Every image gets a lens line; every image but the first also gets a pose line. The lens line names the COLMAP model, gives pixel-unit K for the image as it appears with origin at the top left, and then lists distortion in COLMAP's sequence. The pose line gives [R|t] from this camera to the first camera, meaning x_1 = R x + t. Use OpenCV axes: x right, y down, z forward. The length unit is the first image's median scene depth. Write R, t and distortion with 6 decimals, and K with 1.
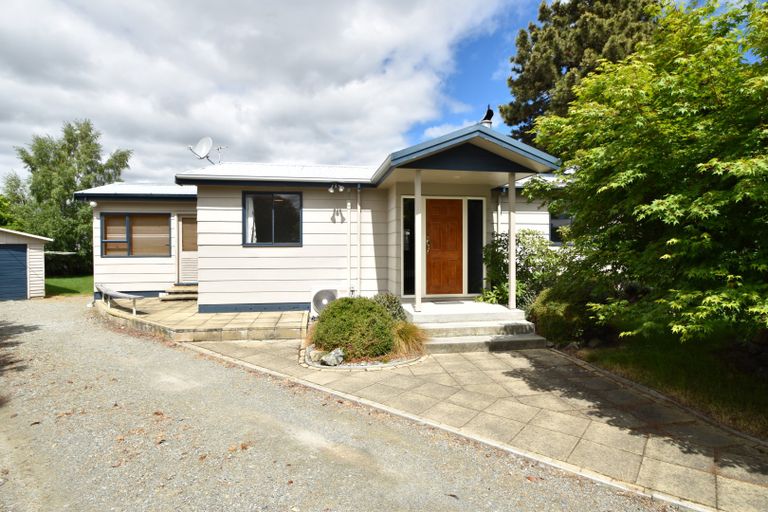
lens RADIAL K [[406.5, 0, 385.6], [0, 406.5, 253.7], [0, 0, 1]] dist [-0.002911, -0.014144]
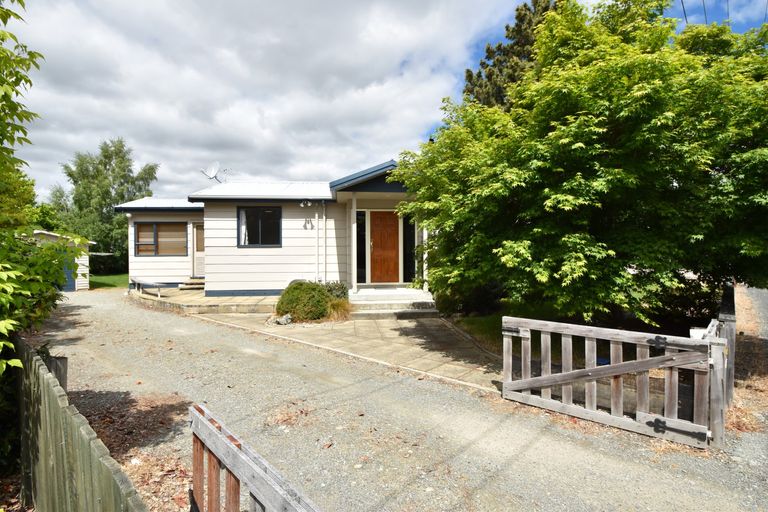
lens RADIAL K [[406.5, 0, 385.1], [0, 406.5, 254.8], [0, 0, 1]] dist [-0.002911, -0.014144]
pose [[0.998599, -0.003353, -0.052816, 0.154901], [0.003289, 0.999994, -0.001299, 0.007322], [0.052821, 0.001123, 0.998603, -0.236964]]
